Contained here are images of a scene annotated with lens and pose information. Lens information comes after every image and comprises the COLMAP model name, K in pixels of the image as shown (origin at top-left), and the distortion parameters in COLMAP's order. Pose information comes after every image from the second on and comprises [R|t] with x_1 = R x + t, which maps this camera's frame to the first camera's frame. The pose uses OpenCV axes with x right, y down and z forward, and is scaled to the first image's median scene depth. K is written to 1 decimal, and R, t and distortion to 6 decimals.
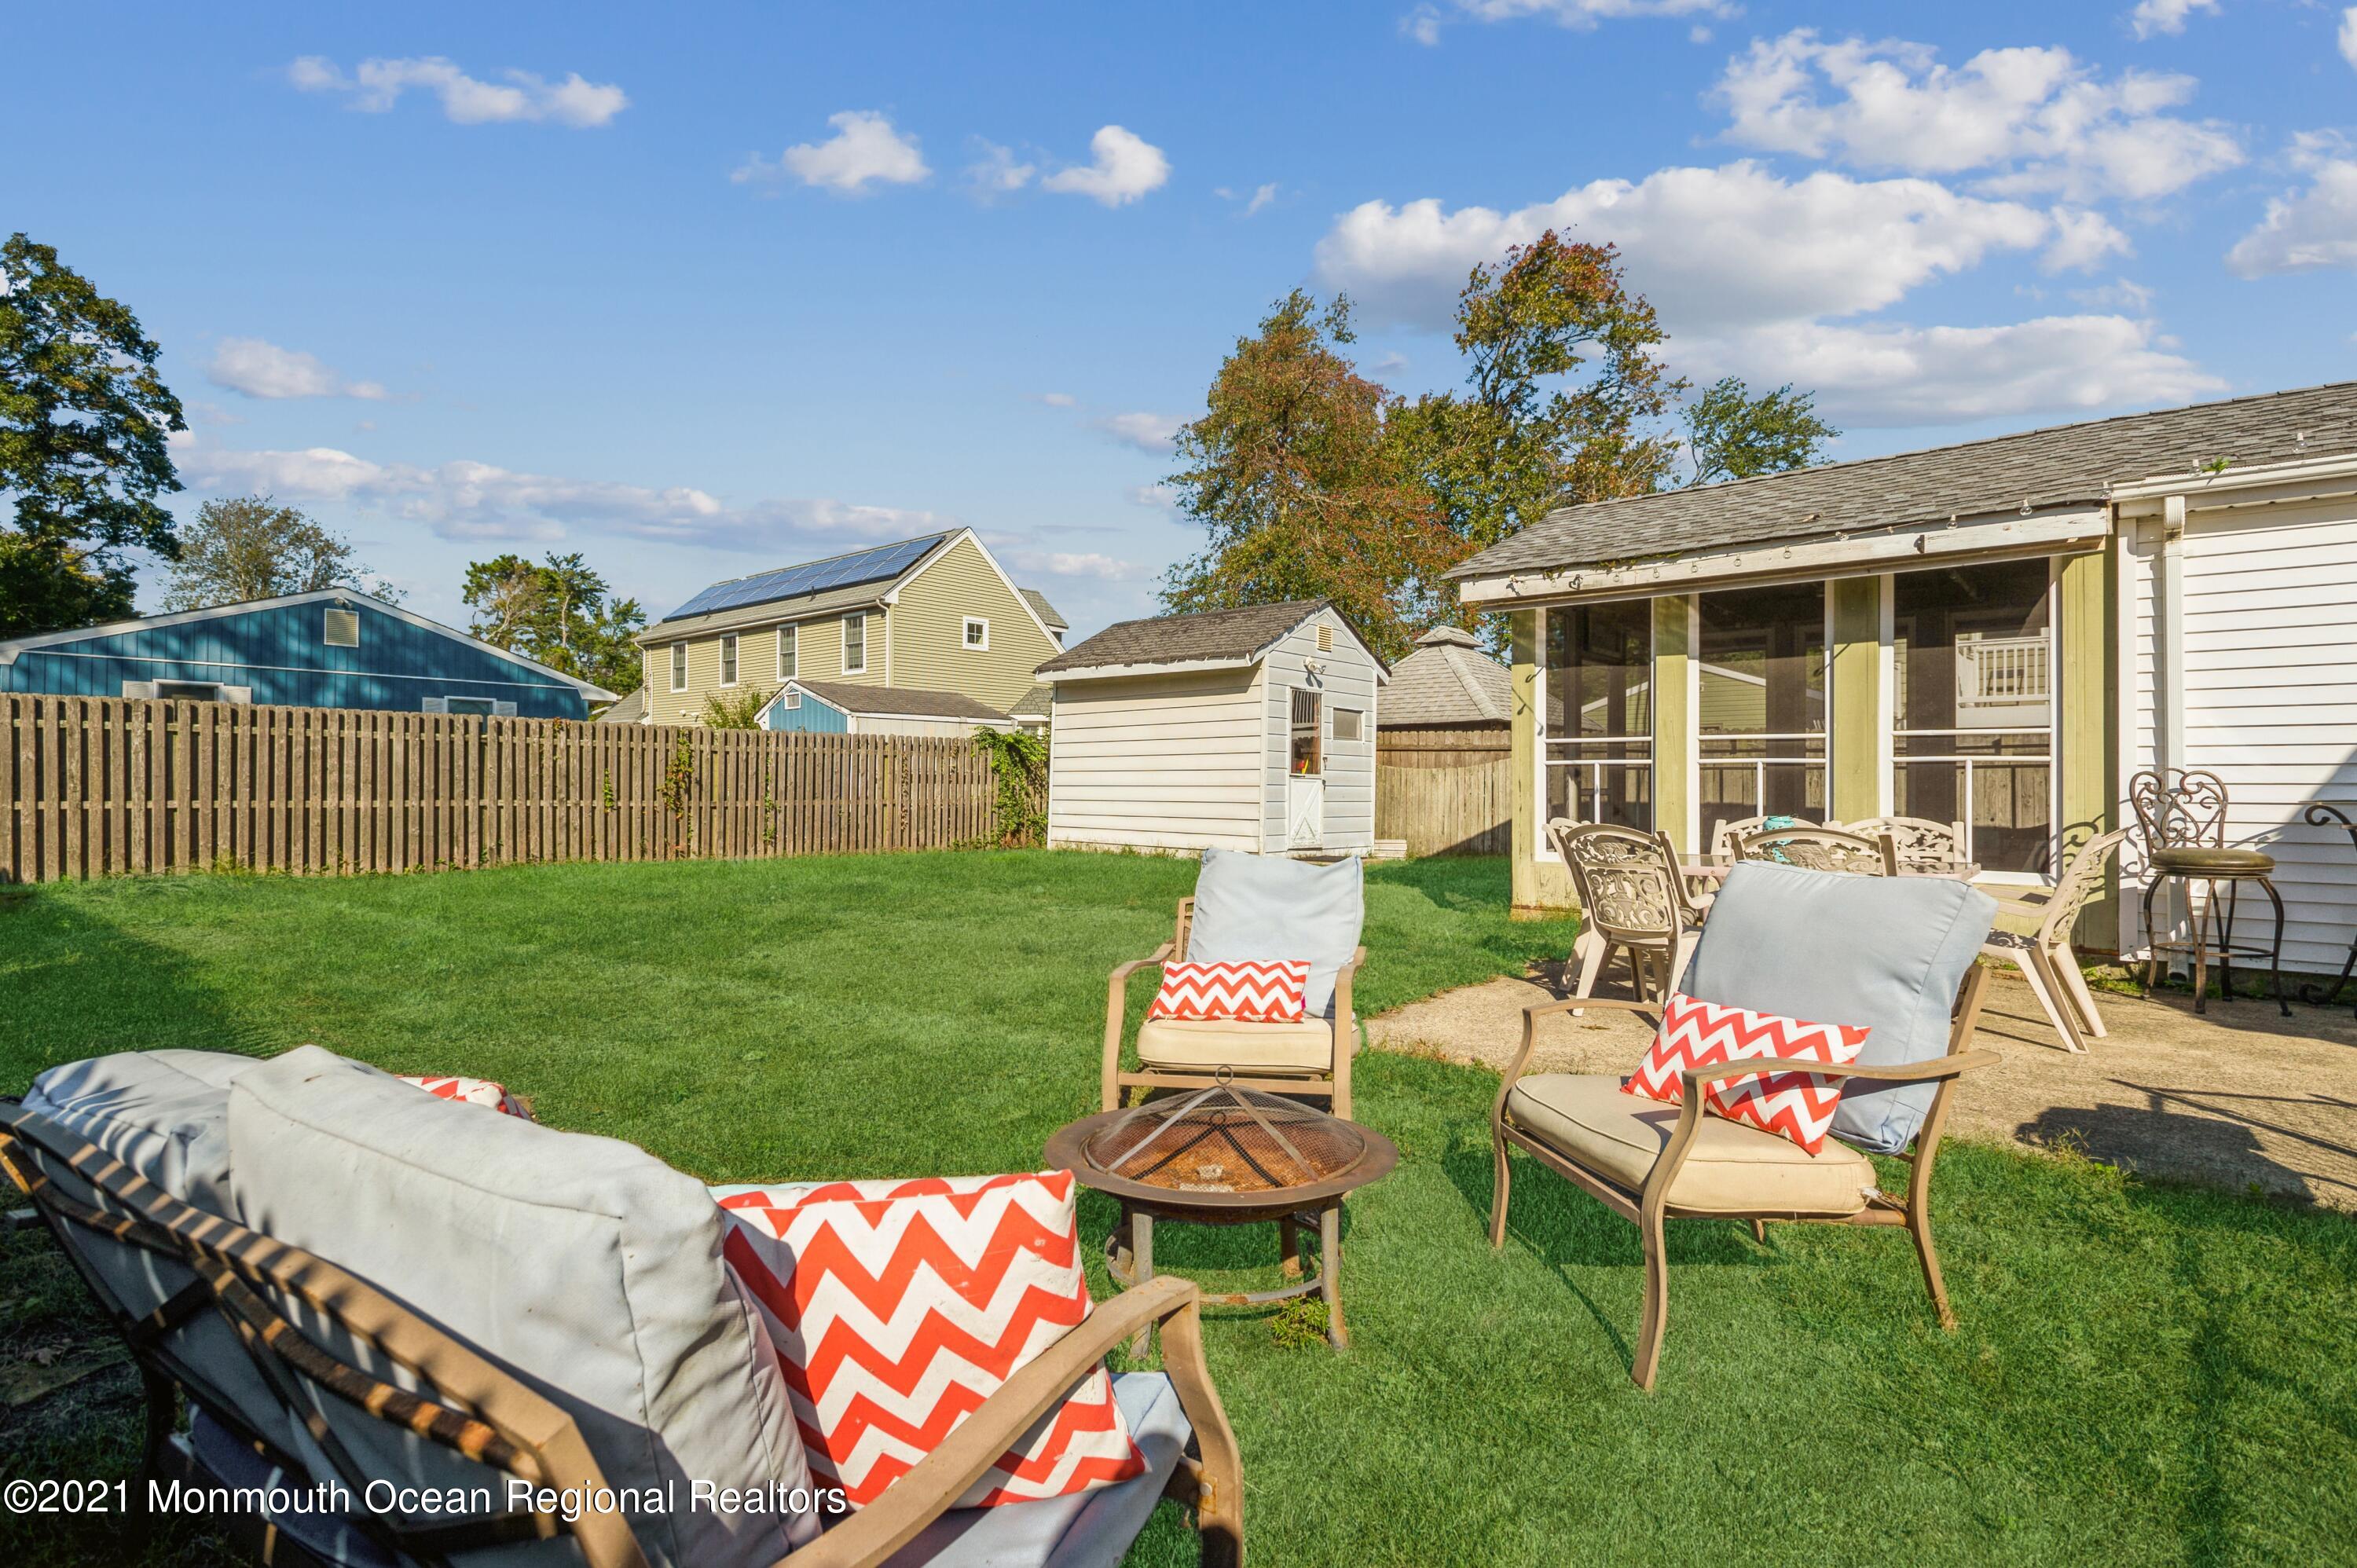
lens RADIAL K [[1107.3, 0, 1151.0], [0, 1107.3, 771.2], [0, 0, 1]] dist [0.030565, -0.025929]
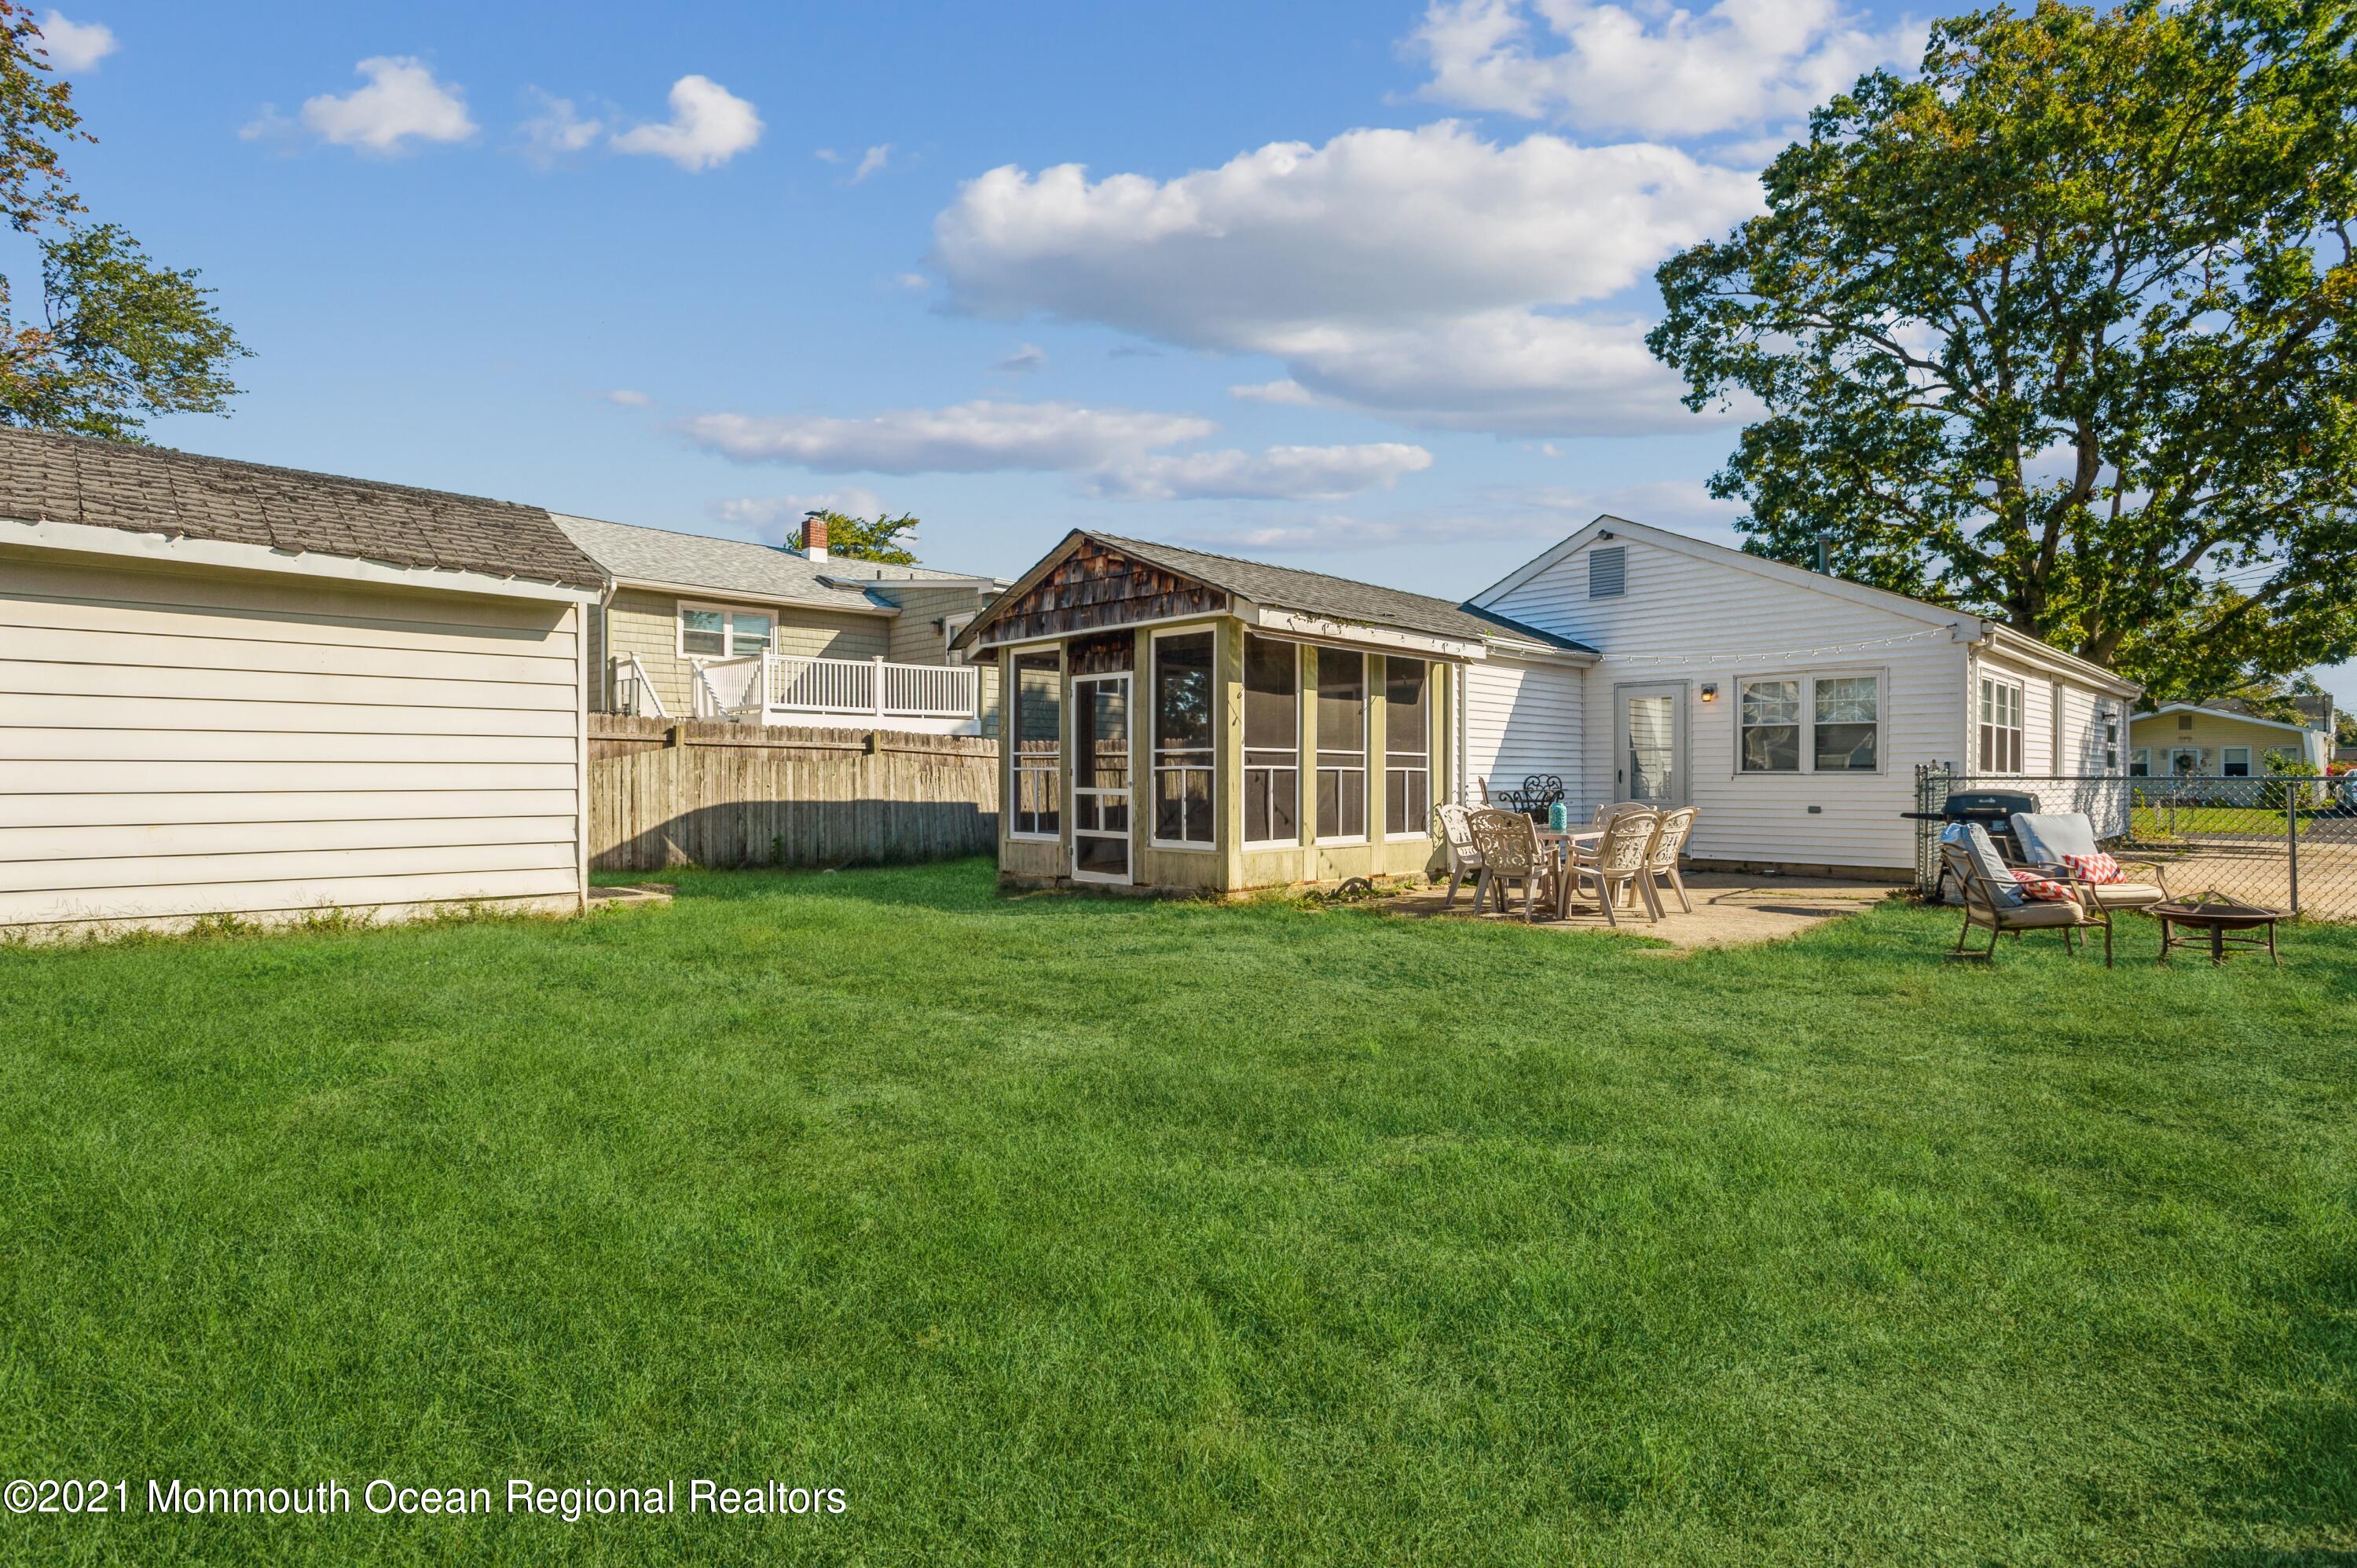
lens RADIAL K [[1210.1, 0, 1178.5], [0, 1210.1, 784.0], [0, 0, 1]] dist [0.016882, 0.000526]
pose [[0.073362, -0.008066, 0.997273, -1.267132], [-0.012023, 0.999887, 0.008971, -0.001013], [-0.997233, -0.012648, 0.073257, 1.304622]]
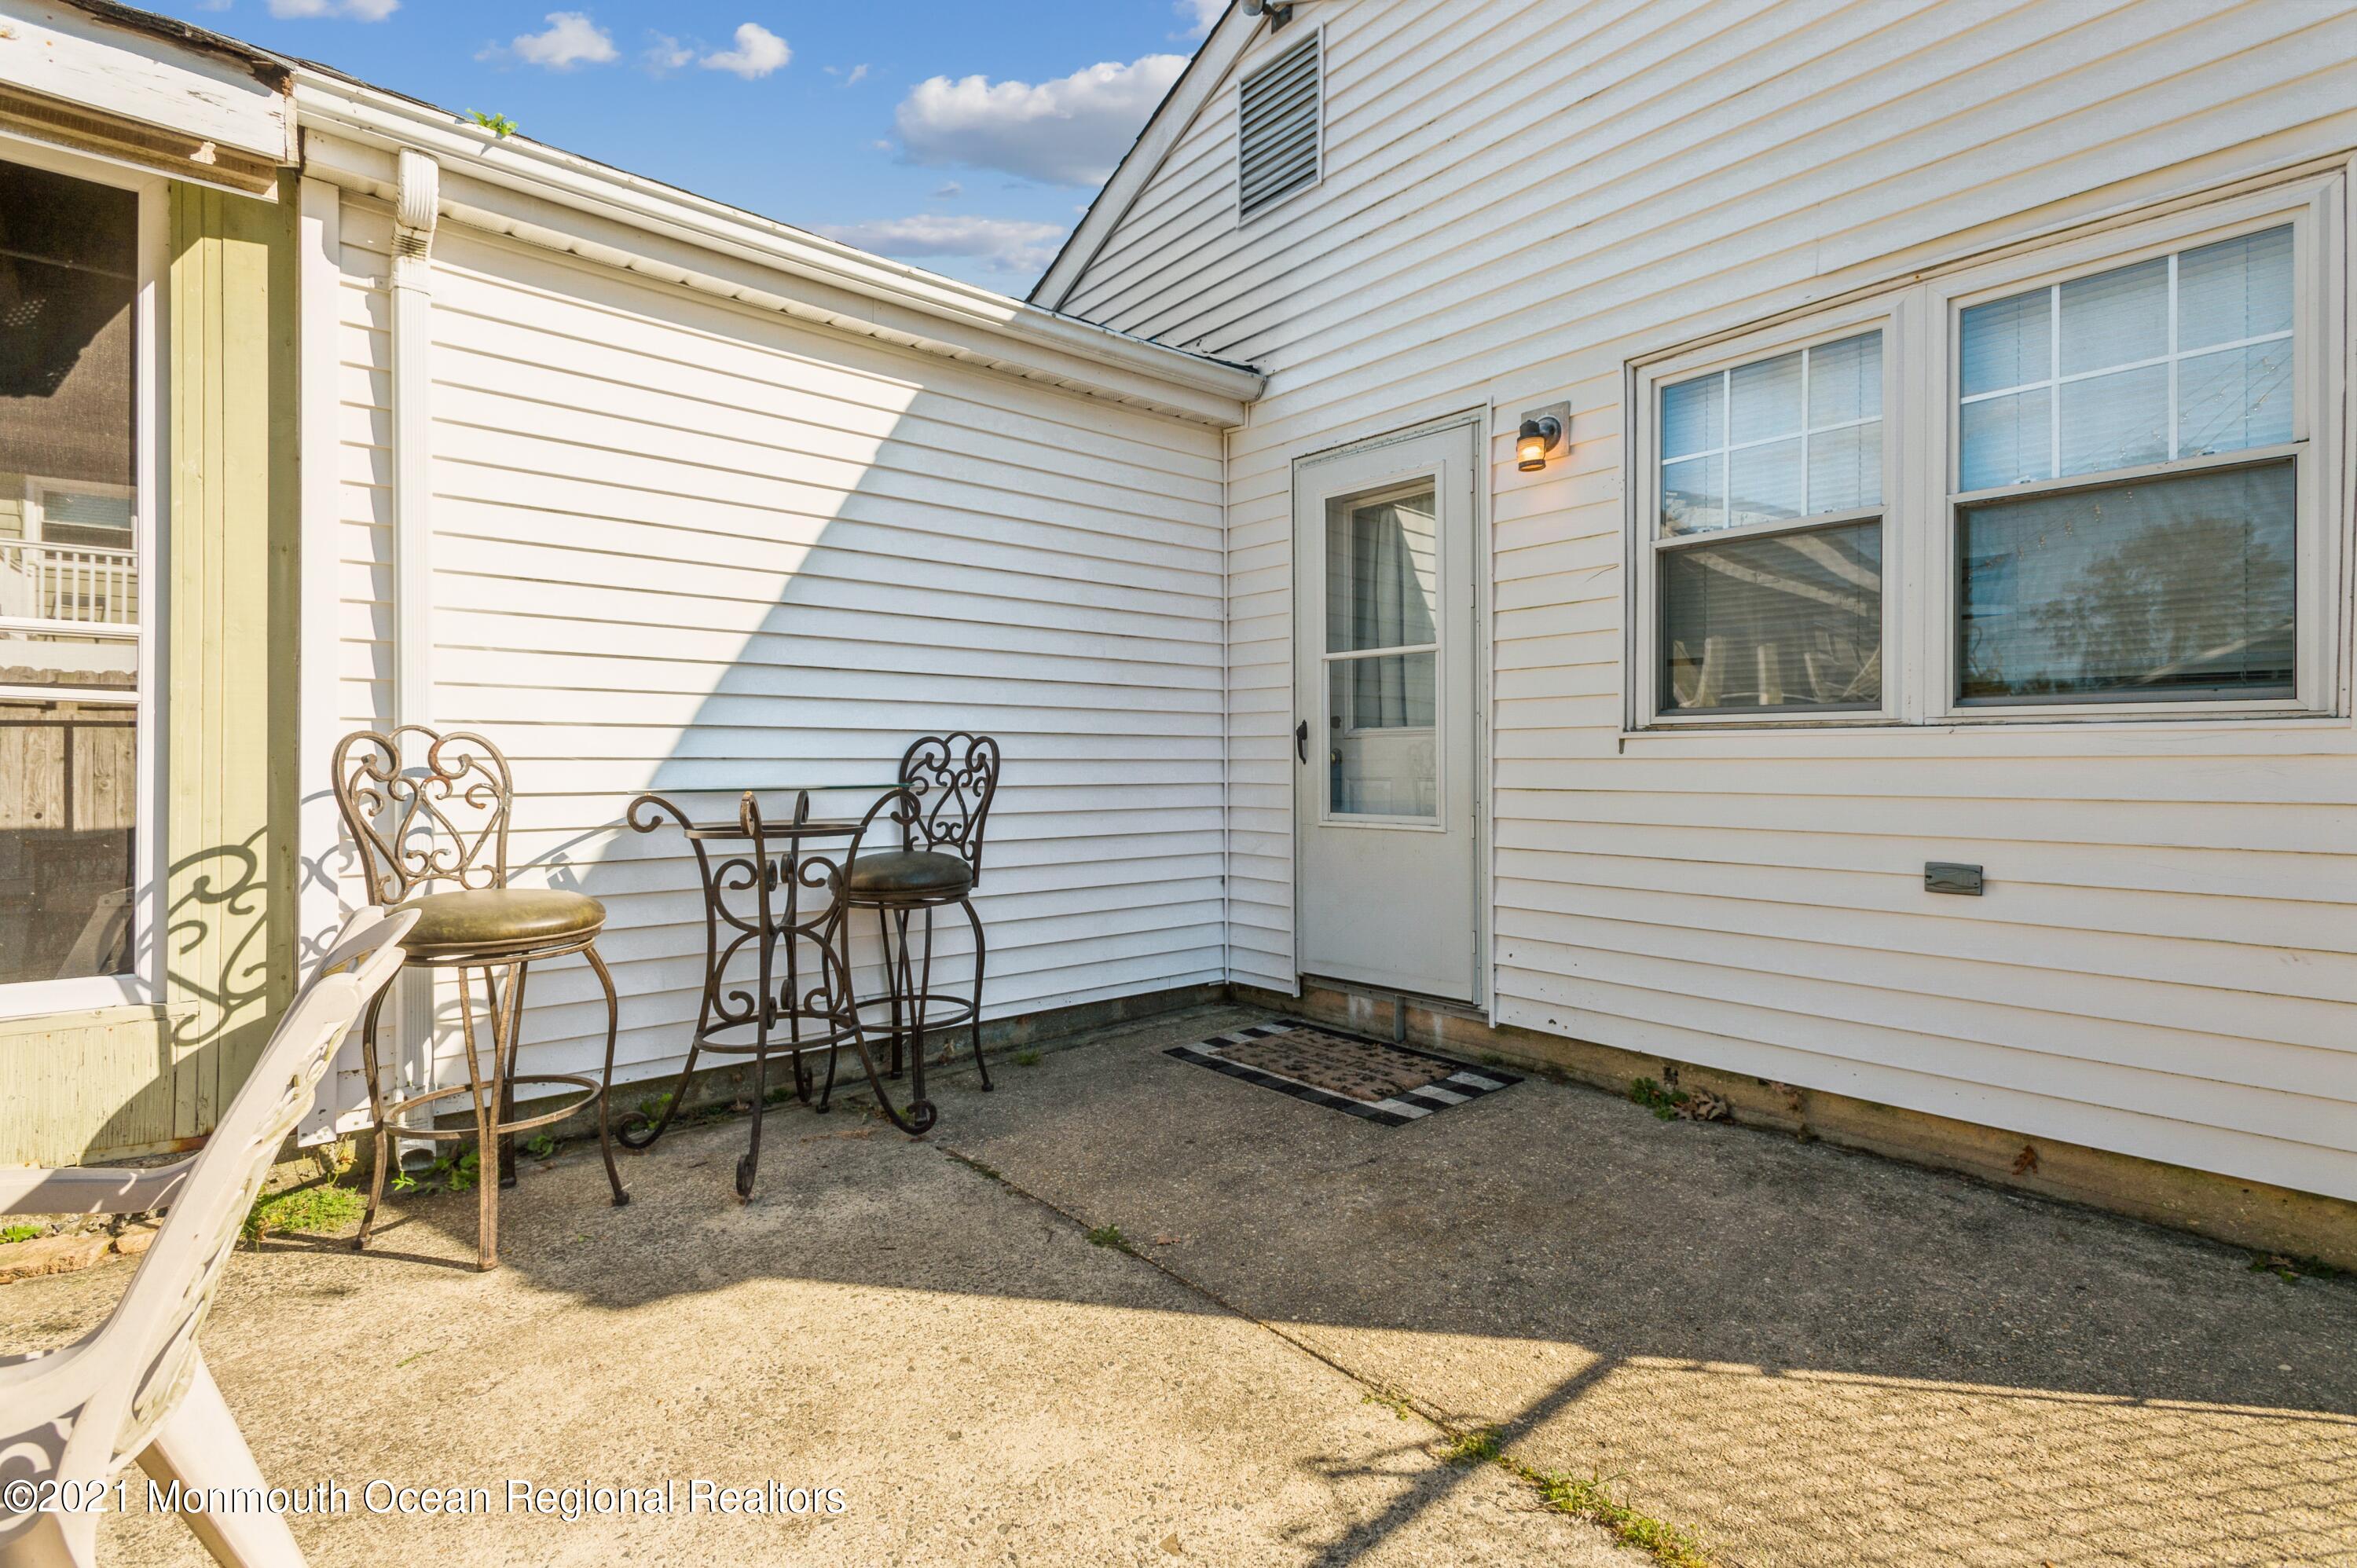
lens RADIAL K [[1125.6, 0, 1168.9], [0, 1125.6, 768.3], [0, 0, 1]] dist [0.016380, -0.001238]
pose [[0.160566, -0.007416, 0.986997, 0.466013], [-0.013894, 0.999856, 0.009773, 0.006096], [-0.986927, -0.015282, 0.160440, 0.575780]]
